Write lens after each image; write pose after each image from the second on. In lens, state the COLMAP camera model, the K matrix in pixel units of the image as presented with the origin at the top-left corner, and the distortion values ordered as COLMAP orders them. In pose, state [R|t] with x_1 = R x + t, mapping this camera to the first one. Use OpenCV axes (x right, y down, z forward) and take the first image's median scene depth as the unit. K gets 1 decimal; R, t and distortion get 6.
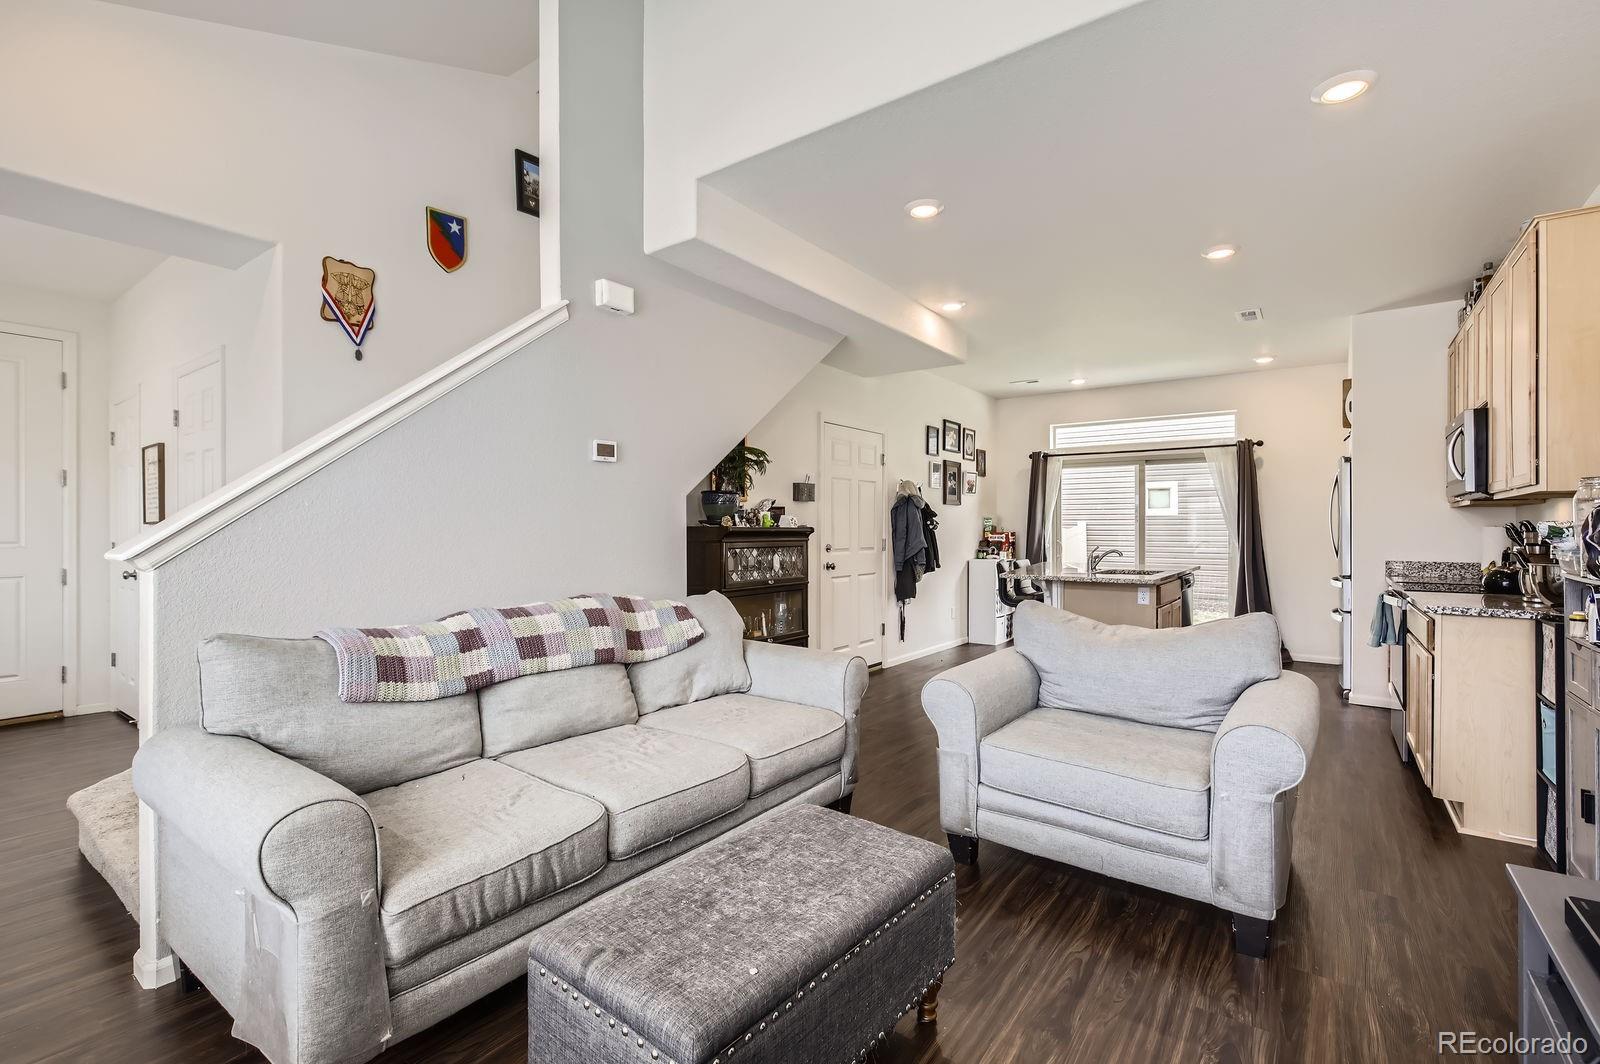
lens RADIAL K [[729.5, 0, 796.9], [0, 729.5, 525.0], [0, 0, 1]] dist [0.000714, -0.000155]
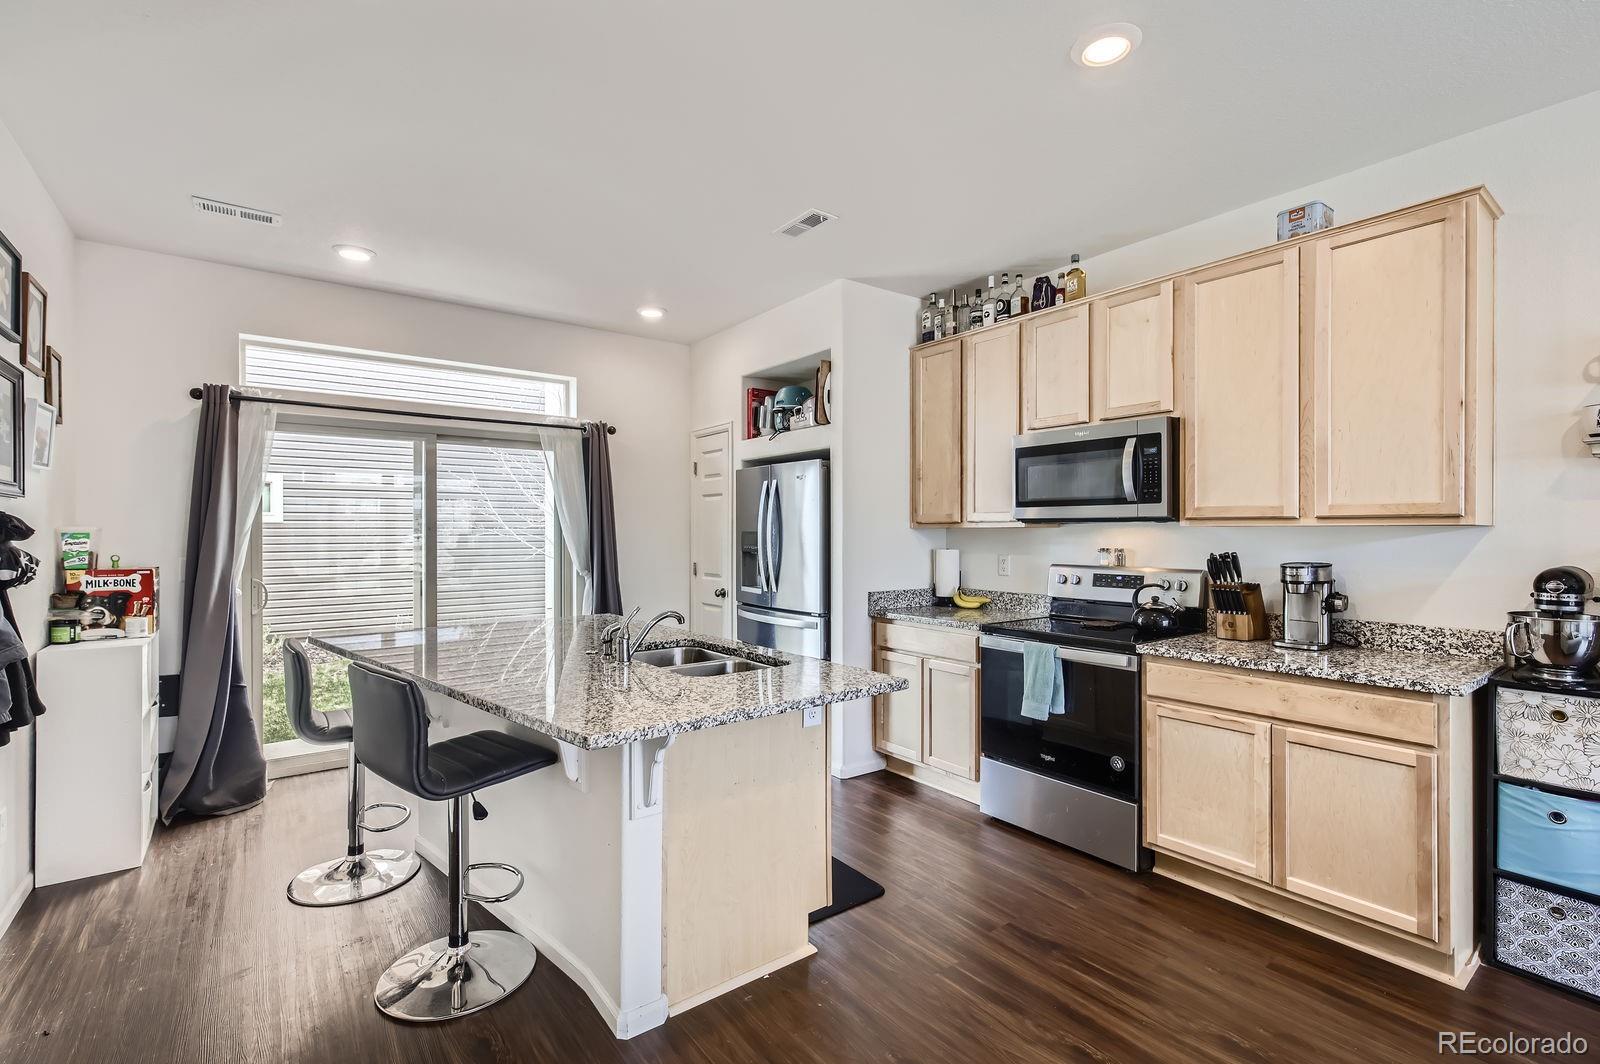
lens RADIAL K [[729.5, 0, 796.9], [0, 729.5, 525.0], [0, 0, 1]] dist [0.000714, -0.000155]
pose [[0.286339, 0.007896, 0.958096, 0.003127], [-0.004504, 0.999966, -0.006895, -0.013698], [-0.958118, -0.002341, 0.286364, 0.547212]]
